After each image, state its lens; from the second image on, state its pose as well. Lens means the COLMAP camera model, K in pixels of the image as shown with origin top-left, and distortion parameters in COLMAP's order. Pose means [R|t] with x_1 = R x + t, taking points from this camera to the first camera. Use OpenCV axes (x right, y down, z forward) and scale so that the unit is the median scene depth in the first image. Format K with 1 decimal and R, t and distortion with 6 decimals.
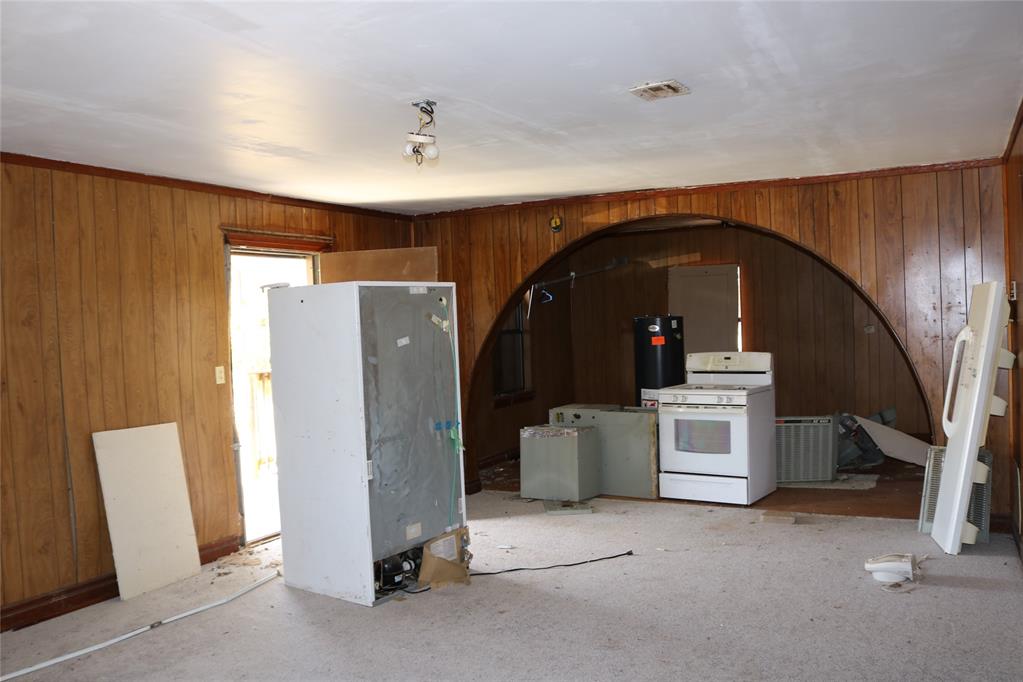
lens RADIAL K [[883.7, 0, 511.5], [0, 883.7, 341.0], [0, 0, 1]] dist [-0.139807, 0.125894]
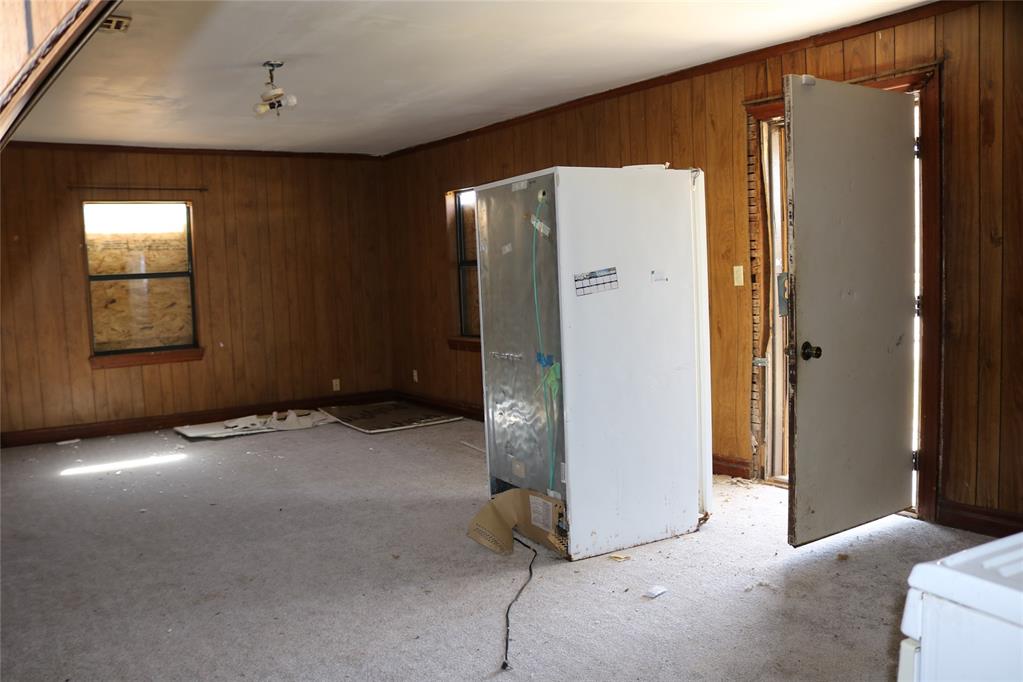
lens RADIAL K [[883.7, 0, 511.5], [0, 883.7, 341.0], [0, 0, 1]] dist [-0.139807, 0.125894]
pose [[-0.481673, 0.130599, -0.866565, 0.559430], [0.038161, 0.991021, 0.128144, -0.017814], [0.875520, 0.028654, -0.482331, 1.250315]]
